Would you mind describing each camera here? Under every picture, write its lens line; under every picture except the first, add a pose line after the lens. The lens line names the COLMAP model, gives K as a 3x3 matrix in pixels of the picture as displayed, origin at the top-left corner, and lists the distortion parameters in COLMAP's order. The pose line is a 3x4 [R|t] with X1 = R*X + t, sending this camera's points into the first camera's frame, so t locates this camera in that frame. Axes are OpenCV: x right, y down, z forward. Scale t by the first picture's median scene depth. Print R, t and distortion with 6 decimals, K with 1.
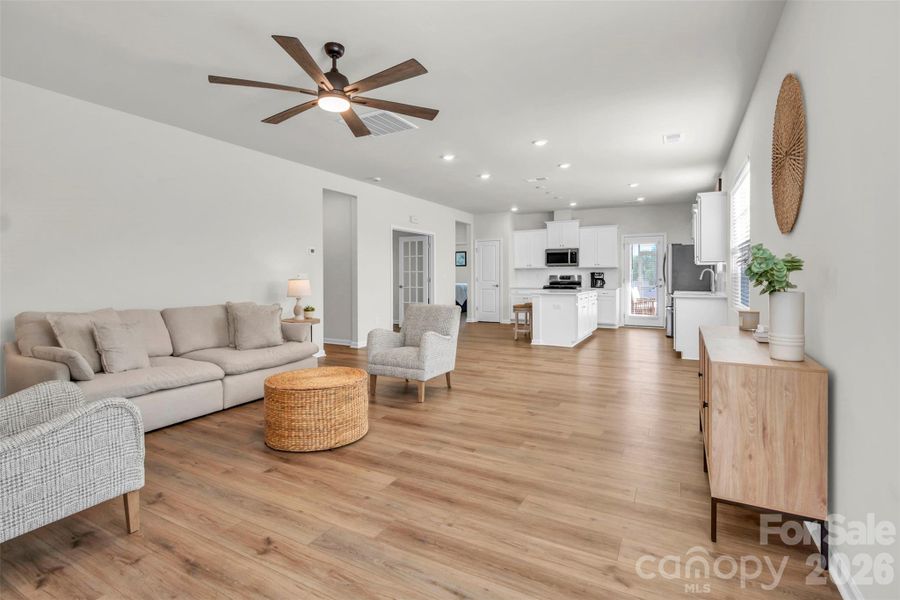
lens RADIAL K [[439.8, 0, 434.3], [0, 439.8, 276.6], [0, 0, 1]] dist [-0.000011, -0.000004]
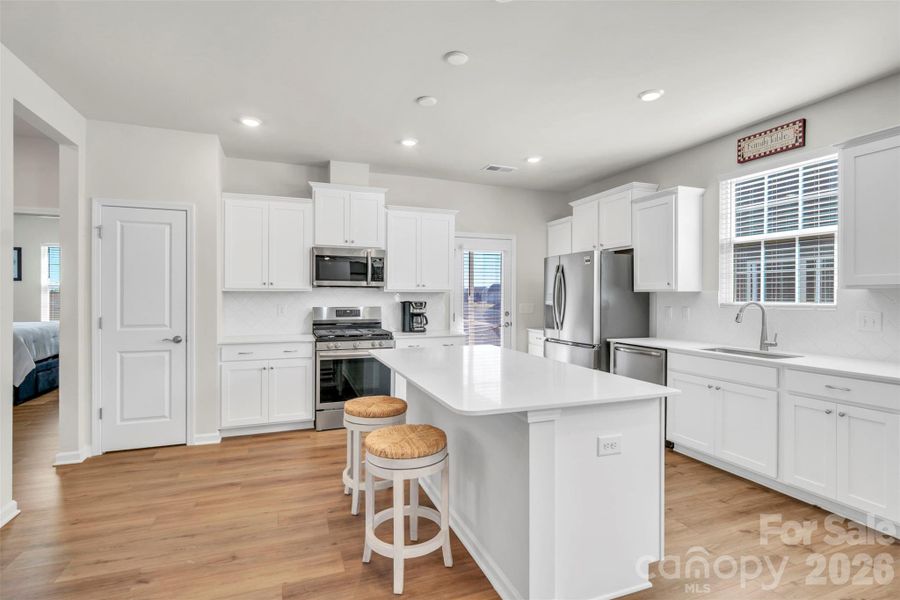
lens RADIAL K [[431.8, 0, 448.2], [0, 431.8, 296.2], [0, 0, 1]] dist [0.000364, 0.000106]
pose [[0.641769, 0.004699, 0.766884, 0.020367], [-0.003258, 0.999989, -0.003401, -0.014224], [-0.766891, -0.000316, 0.641777, 0.660958]]
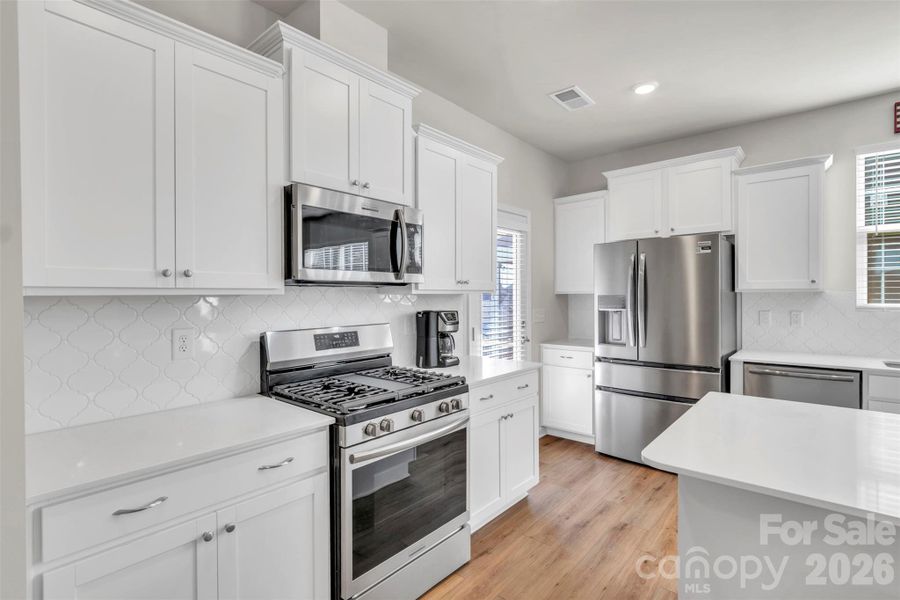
lens RADIAL K [[433.3, 0, 443.8], [0, 433.3, 296.1], [0, 0, 1]] dist [0.000632, -0.000199]
pose [[0.199224, 0.000628, 0.979954, 0.104765], [0.007243, 0.999972, -0.002113, -0.018676], [-0.979927, 0.007519, 0.199214, 0.948193]]
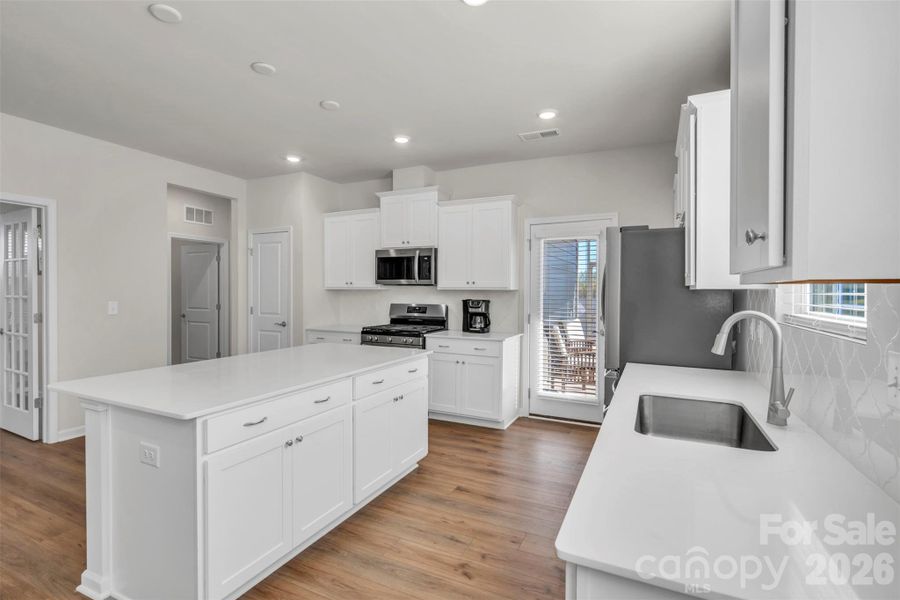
lens RADIAL K [[433.3, 0, 443.8], [0, 433.3, 296.1], [0, 0, 1]] dist [0.000632, -0.000199]
pose [[0.998334, 0.007059, 0.057273, 0.312822], [-0.007771, 0.999895, 0.012227, -0.019260], [-0.057180, -0.012652, 0.998284, 0.546952]]
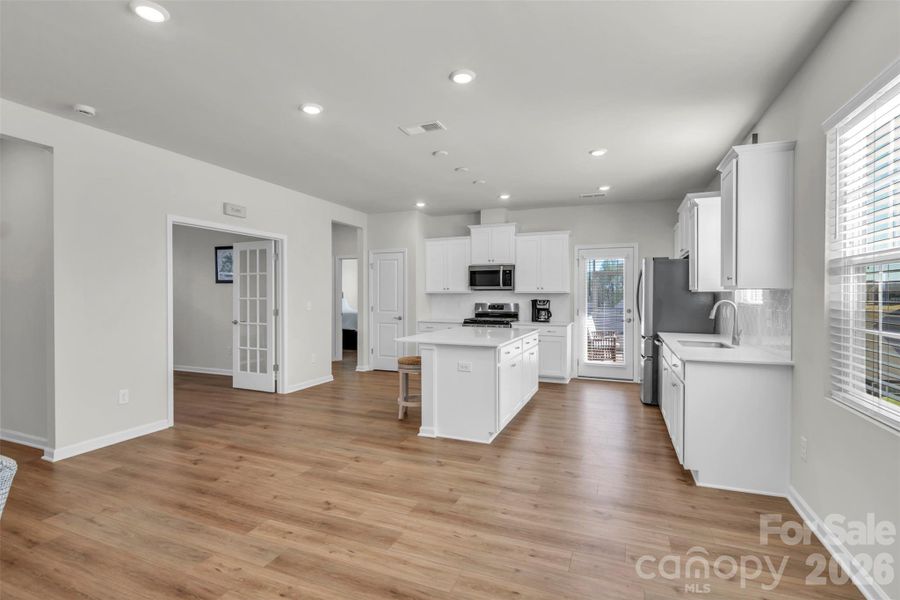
lens RADIAL K [[433.3, 0, 443.8], [0, 433.3, 296.1], [0, 0, 1]] dist [0.000632, -0.000199]
pose [[0.993139, 0.004070, 0.116873, 0.141115], [-0.004205, 0.999991, 0.000910, -0.015677], [-0.116868, -0.001395, 0.993146, 0.345761]]
